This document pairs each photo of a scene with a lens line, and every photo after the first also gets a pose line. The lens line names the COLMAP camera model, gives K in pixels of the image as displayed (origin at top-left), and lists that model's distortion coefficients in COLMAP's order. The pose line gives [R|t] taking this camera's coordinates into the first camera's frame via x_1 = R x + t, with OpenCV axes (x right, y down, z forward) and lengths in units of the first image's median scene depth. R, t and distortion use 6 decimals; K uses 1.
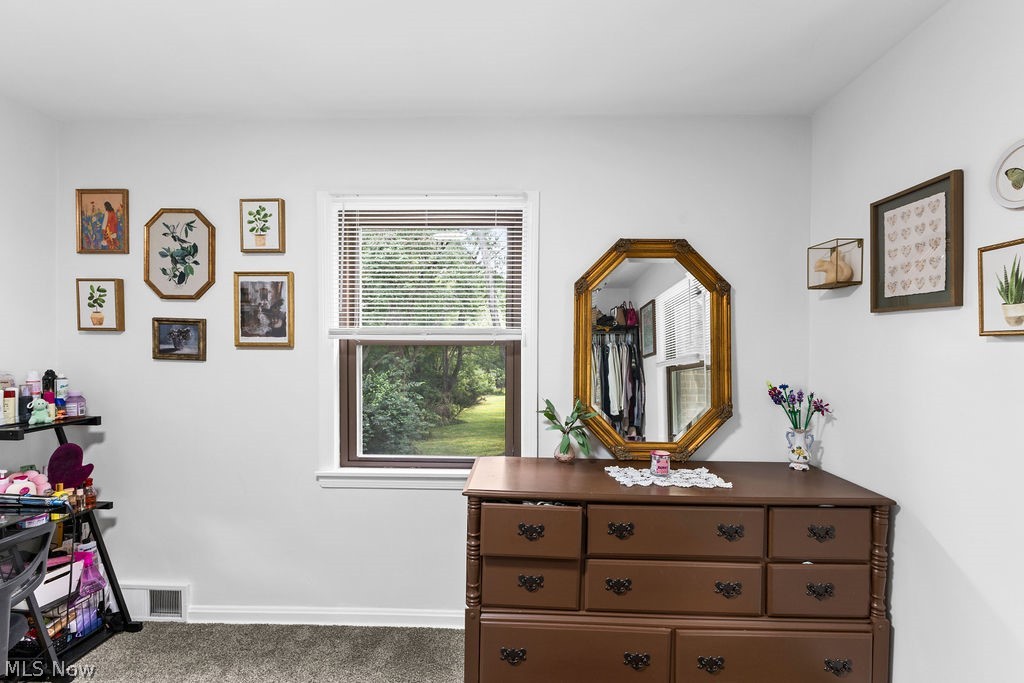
lens RADIAL K [[453.4, 0, 519.4], [0, 453.4, 347.6], [0, 0, 1]] dist [0.006305, 0.000262]
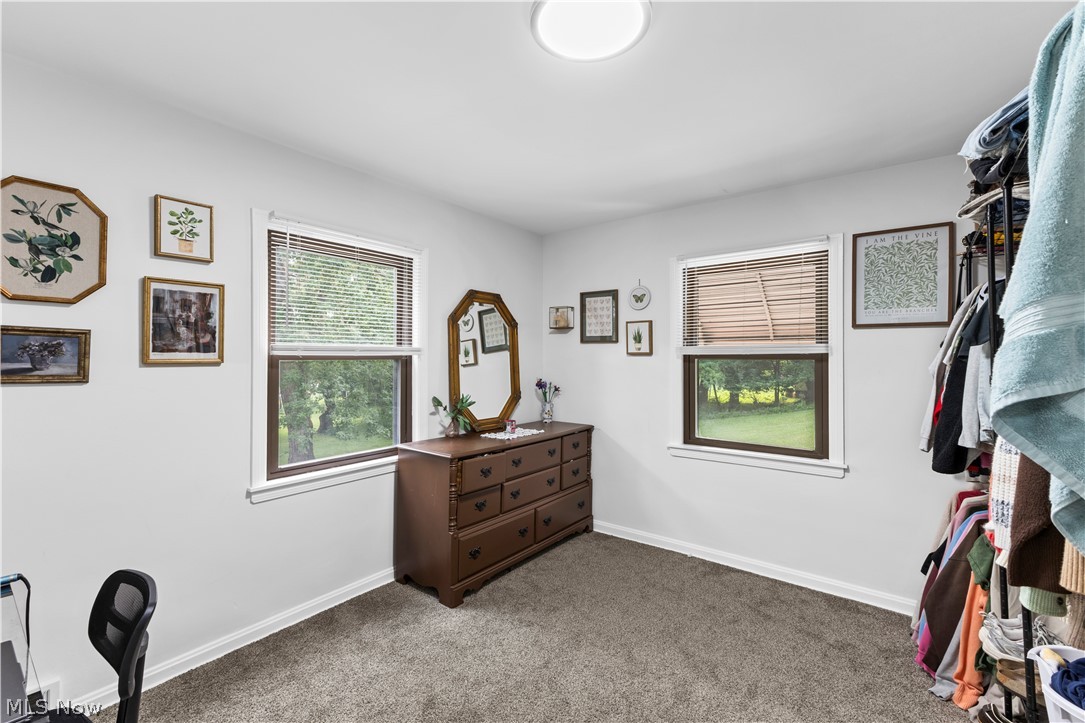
lens RADIAL K [[462.9, 0, 541.6], [0, 462.9, 353.9], [0, 0, 1]] dist [0.000875, -0.000054]
pose [[0.583365, -0.000568, 0.812210, -0.900390], [0.009397, 0.999938, -0.006051, -0.008829], [-0.812156, 0.011162, 0.583334, -0.110947]]
